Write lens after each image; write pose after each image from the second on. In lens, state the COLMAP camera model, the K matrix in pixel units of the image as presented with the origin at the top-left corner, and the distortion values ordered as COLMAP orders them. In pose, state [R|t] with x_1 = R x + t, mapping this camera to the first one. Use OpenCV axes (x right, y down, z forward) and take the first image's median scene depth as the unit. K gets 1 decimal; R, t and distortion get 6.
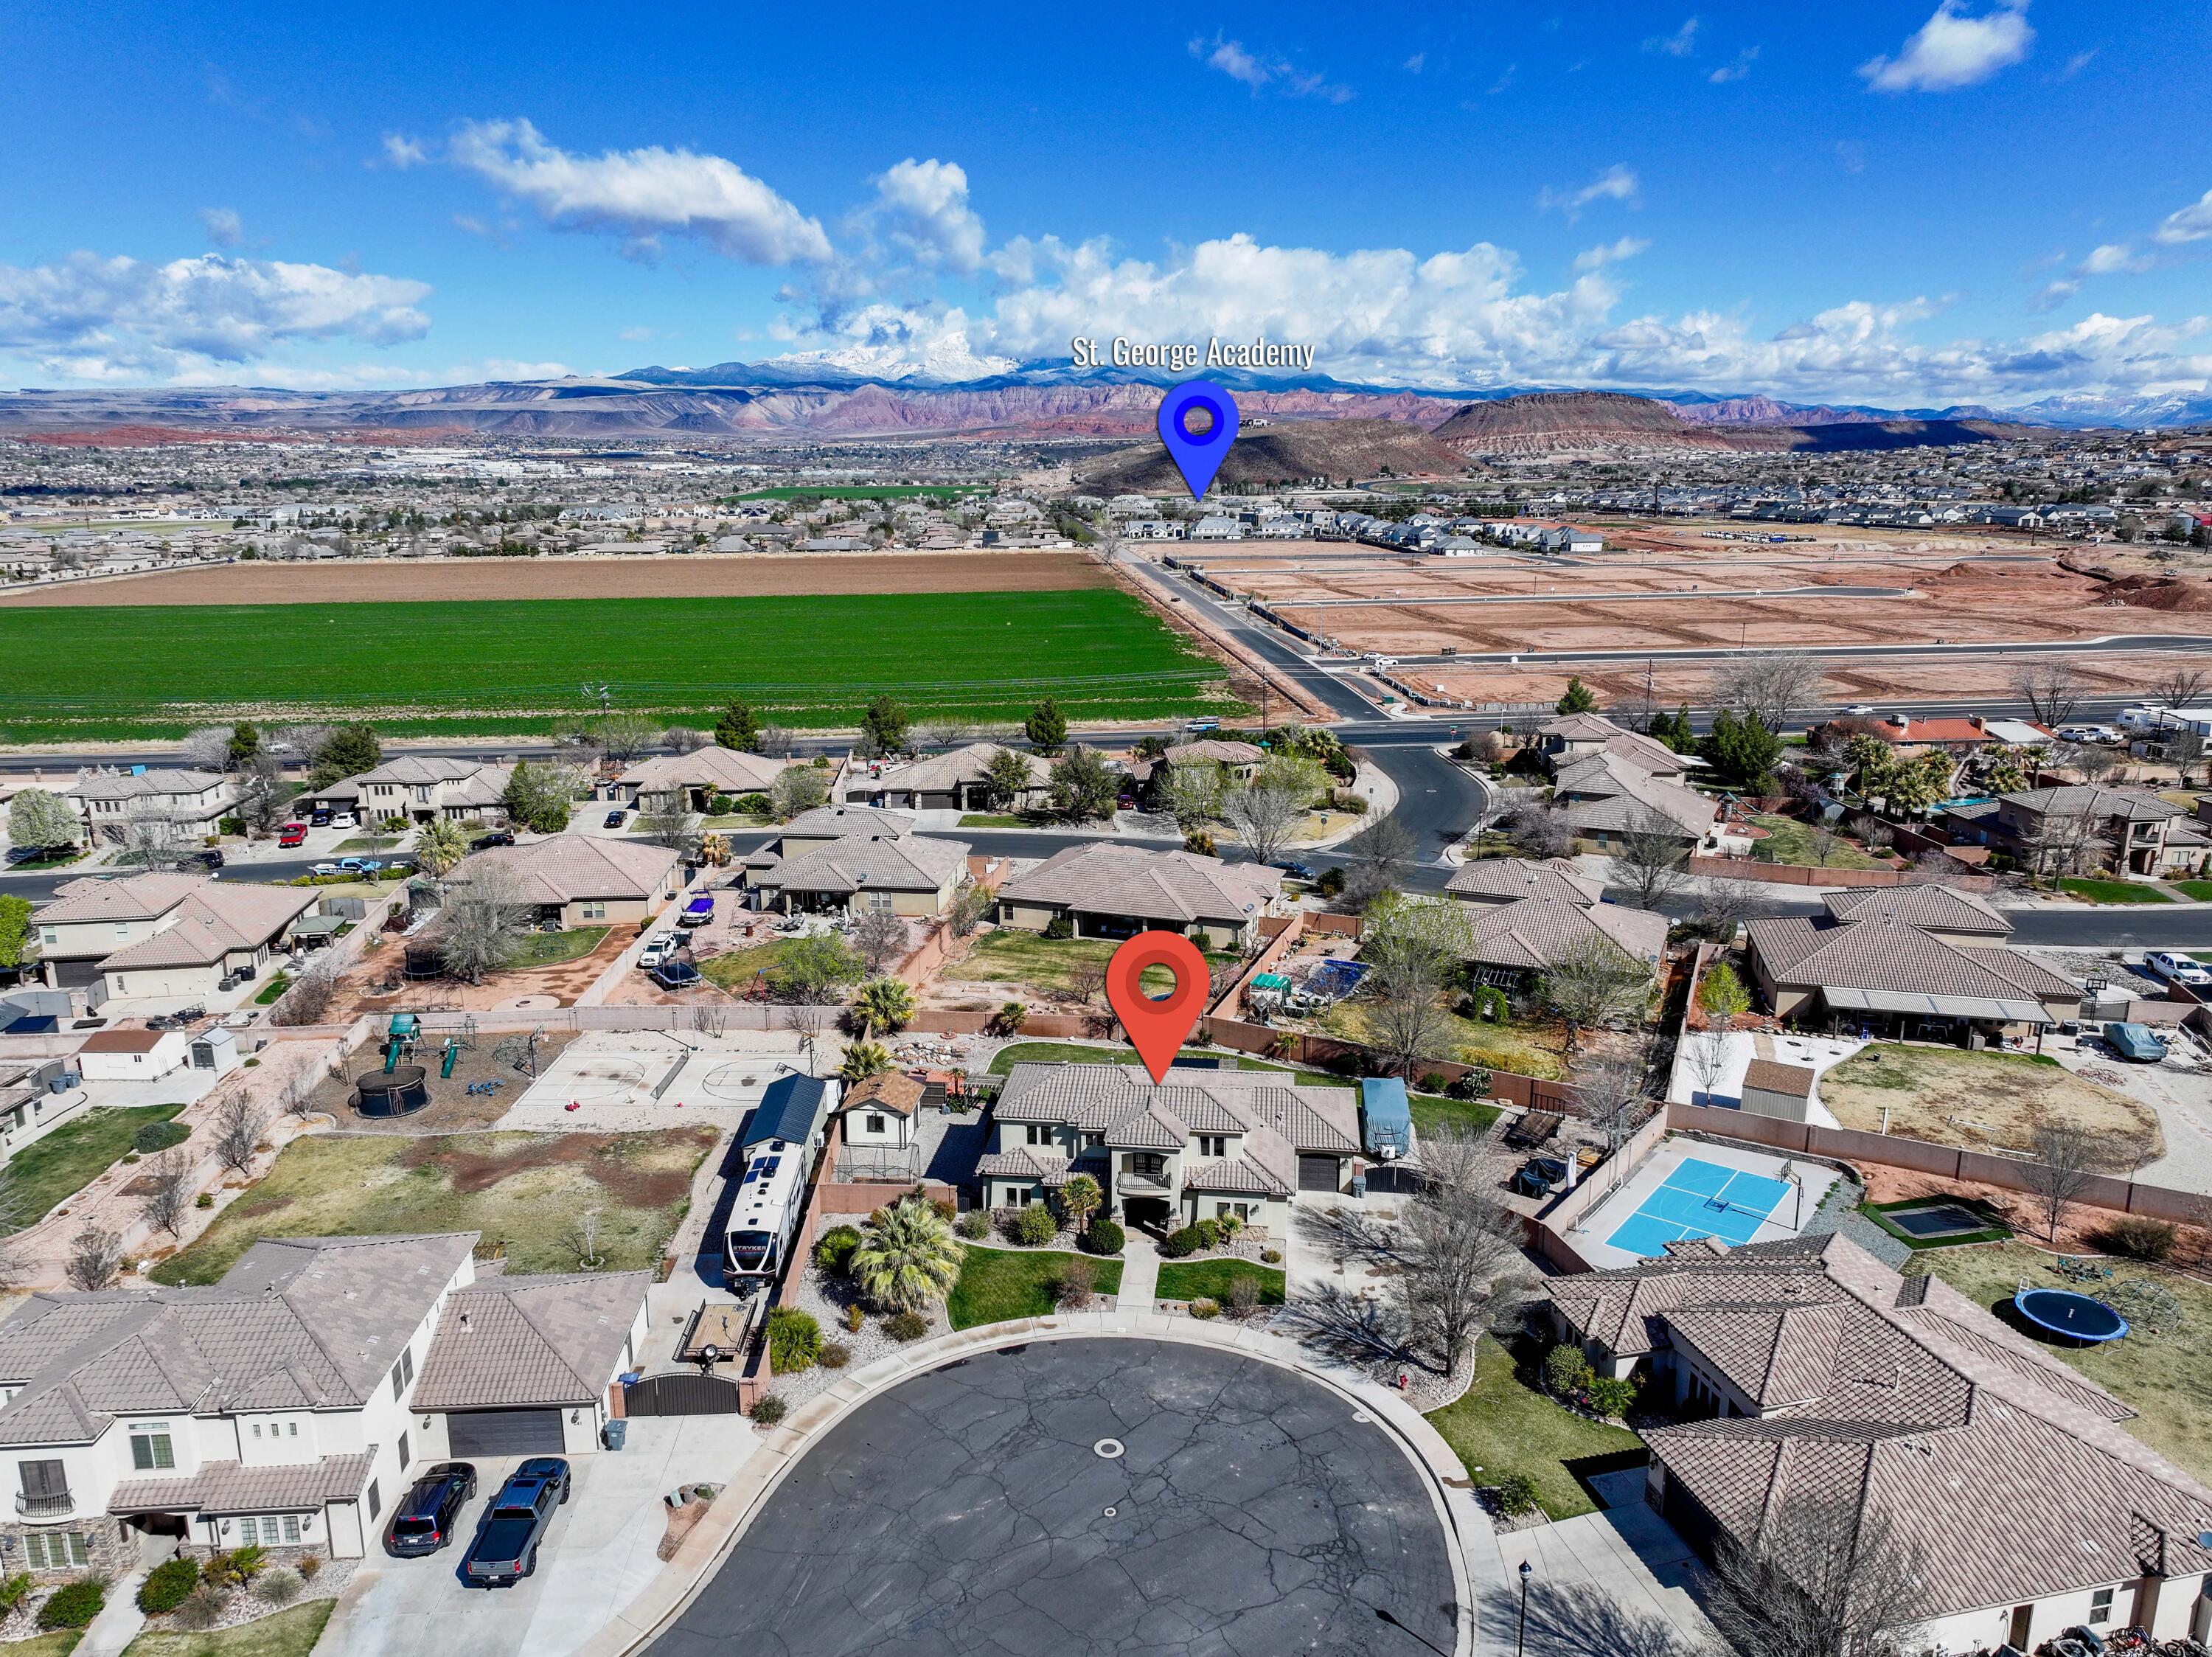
lens RADIAL K [[1556.6, 0, 1106.0], [0, 1556.6, 828.5], [0, 0, 1]] dist [0.006638, 0.007735]
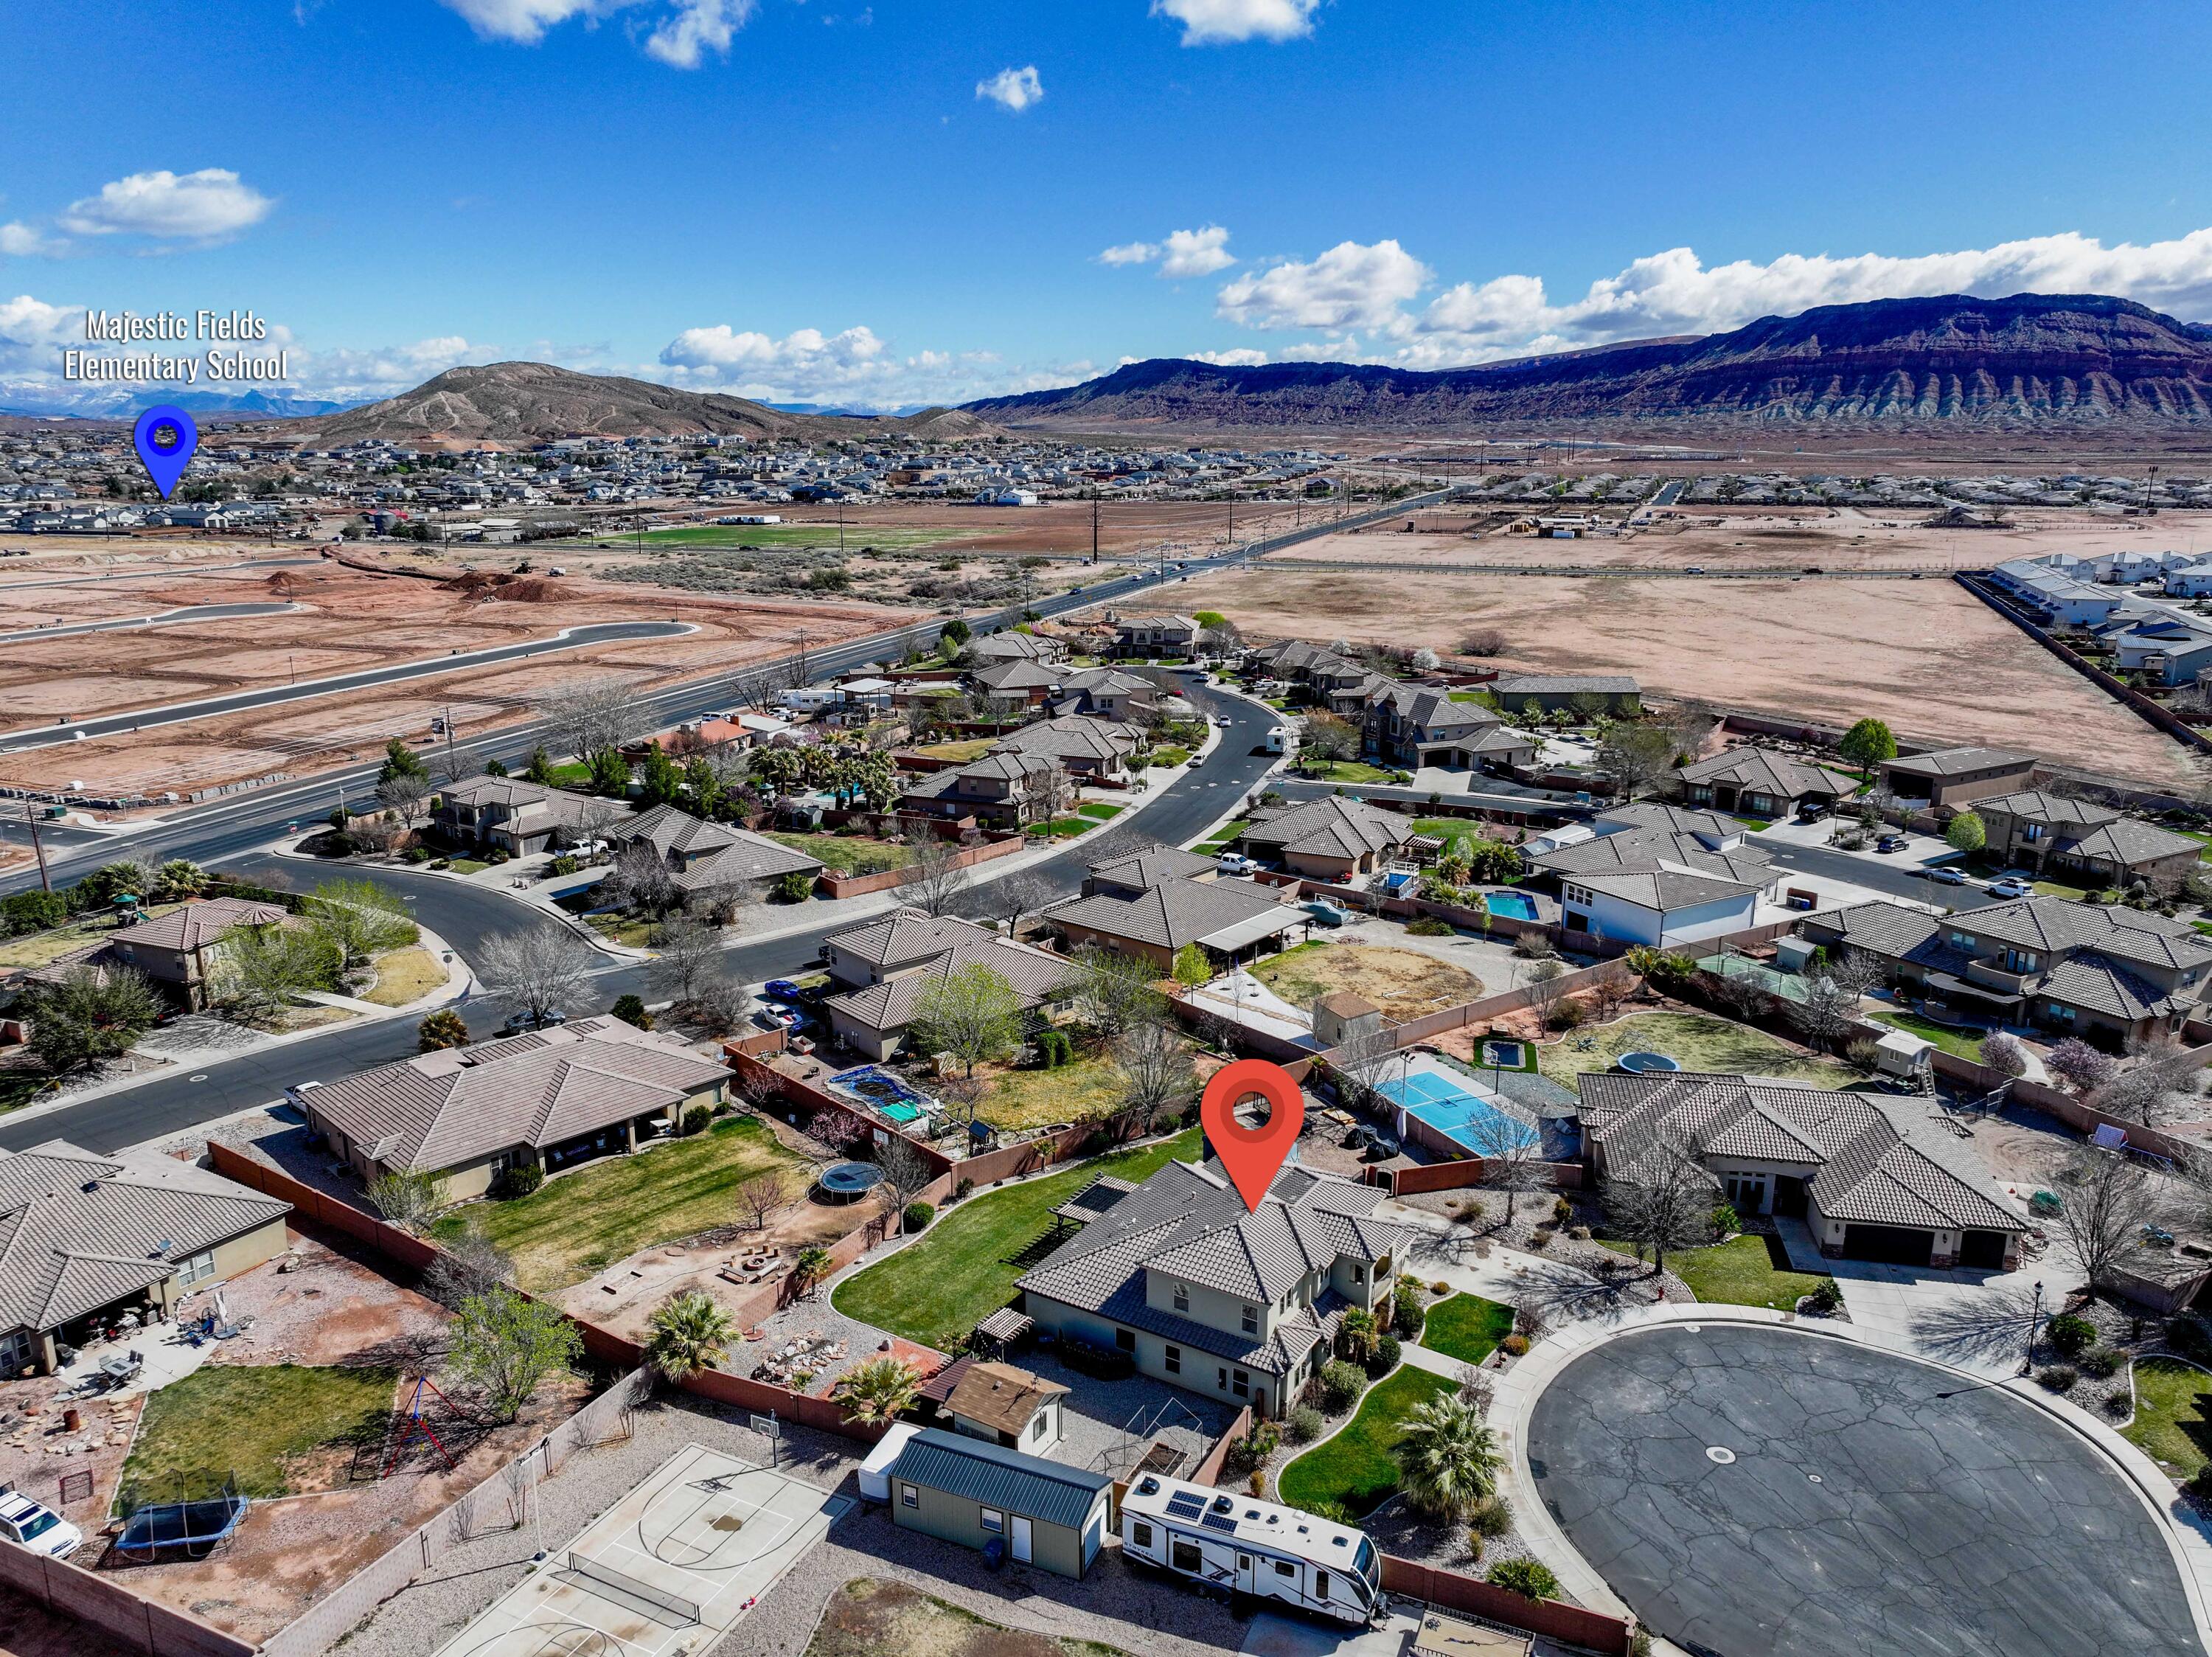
lens RADIAL K [[1575.6, 0, 1106.0], [0, 1575.6, 828.5], [0, 0, 1]] dist [0.009383, 0.004827]
pose [[0.422950, -0.217035, 0.879778, -0.882599], [0.212849, 0.967524, 0.136355, -0.231619], [-0.880800, 0.129589, 0.455410, 0.665625]]
